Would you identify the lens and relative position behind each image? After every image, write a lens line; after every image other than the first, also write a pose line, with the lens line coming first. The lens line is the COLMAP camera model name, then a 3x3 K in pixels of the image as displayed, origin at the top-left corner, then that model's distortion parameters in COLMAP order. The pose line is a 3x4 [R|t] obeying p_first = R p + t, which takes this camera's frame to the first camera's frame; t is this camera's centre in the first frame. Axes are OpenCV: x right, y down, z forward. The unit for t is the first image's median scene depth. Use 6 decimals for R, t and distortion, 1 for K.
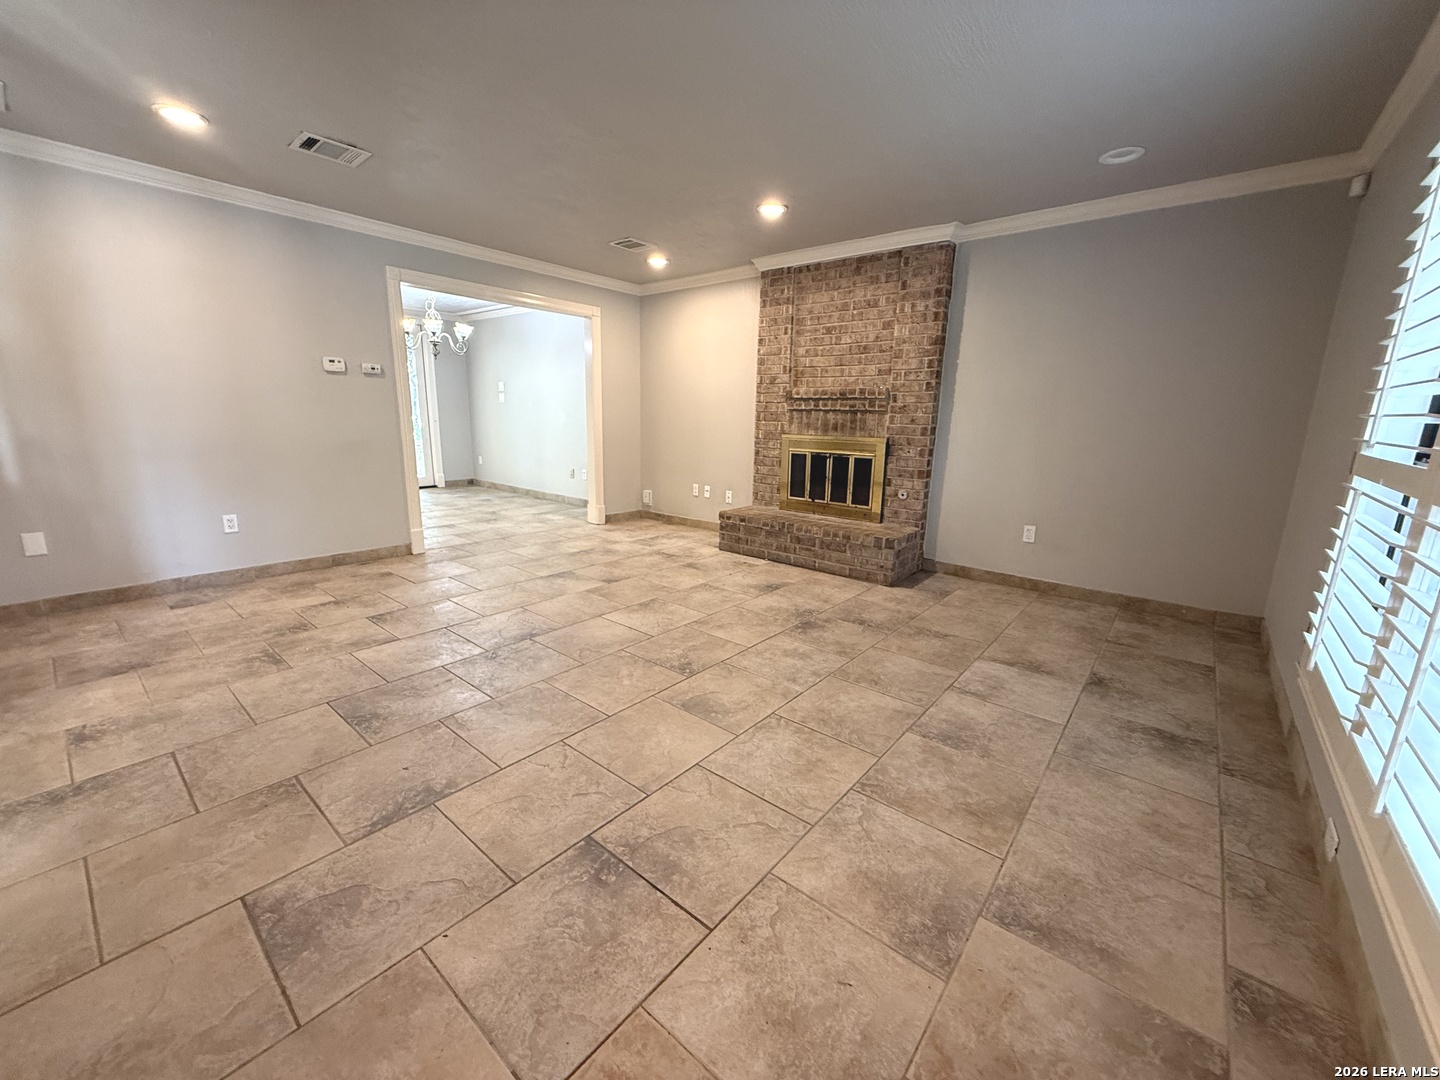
lens RADIAL K [[574.9, 0, 720.0], [0, 574.9, 540.0], [0, 0, 1]] dist [-0.000004, -0.000439]
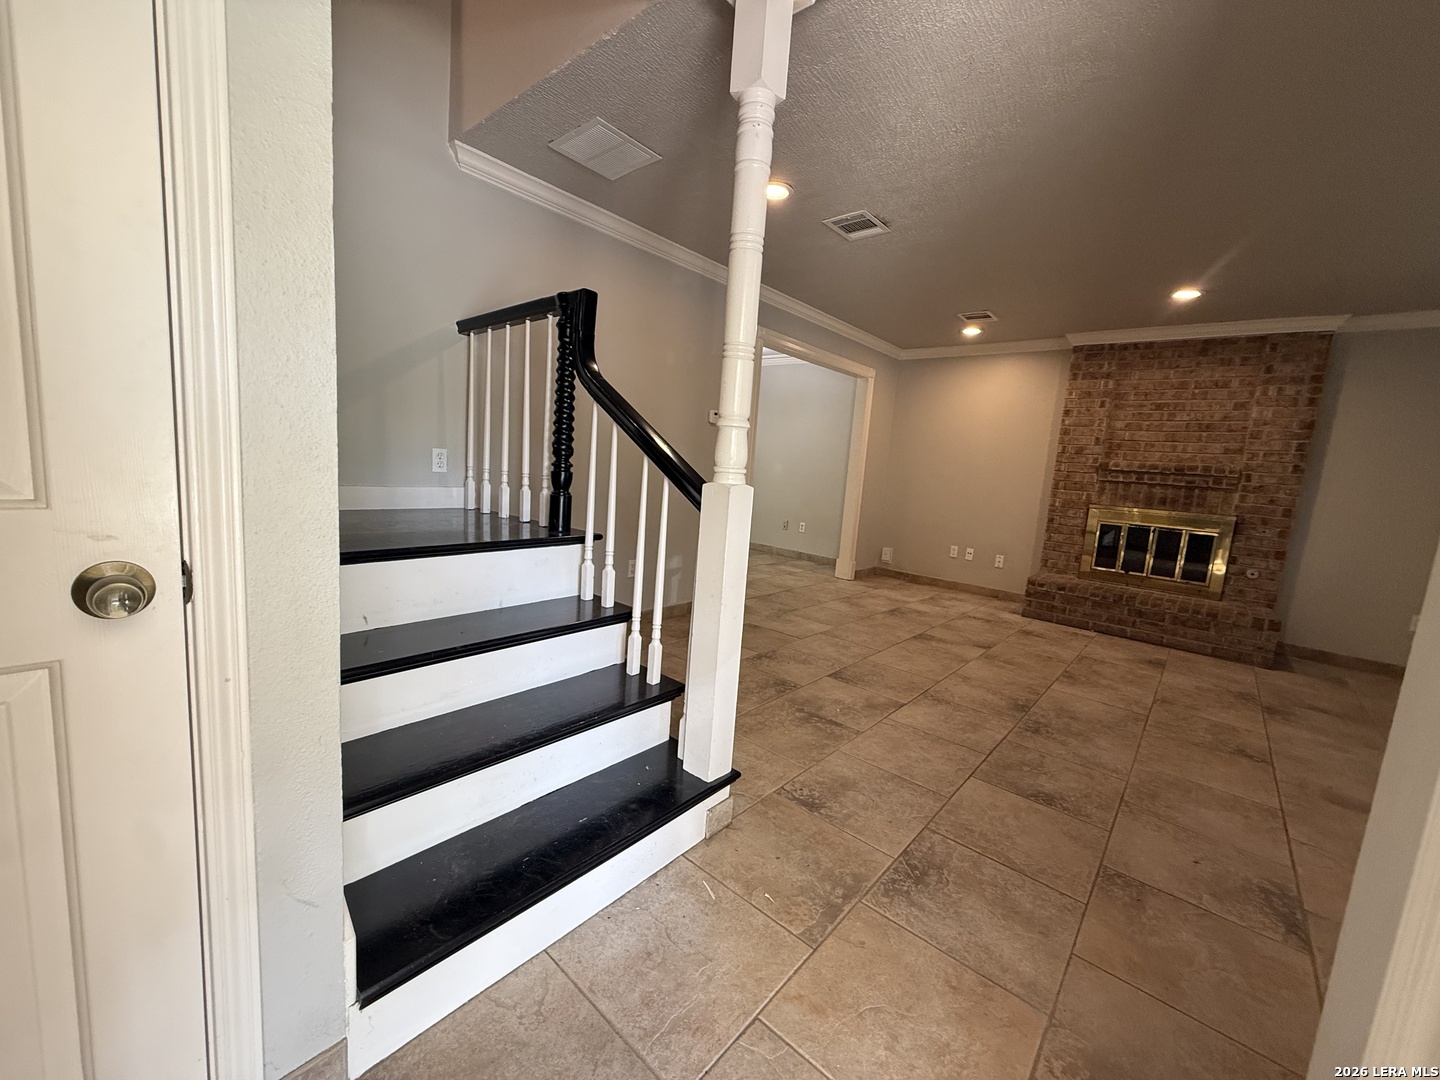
lens RADIAL K [[574.9, 0, 720.0], [0, 574.9, 540.0], [0, 0, 1]] dist [-0.000004, -0.000439]
pose [[0.998261, 0.056131, -0.018018, -0.563934], [-0.057389, 0.995205, -0.079207, -0.006111], [0.013486, 0.080104, 0.996695, -0.002146]]
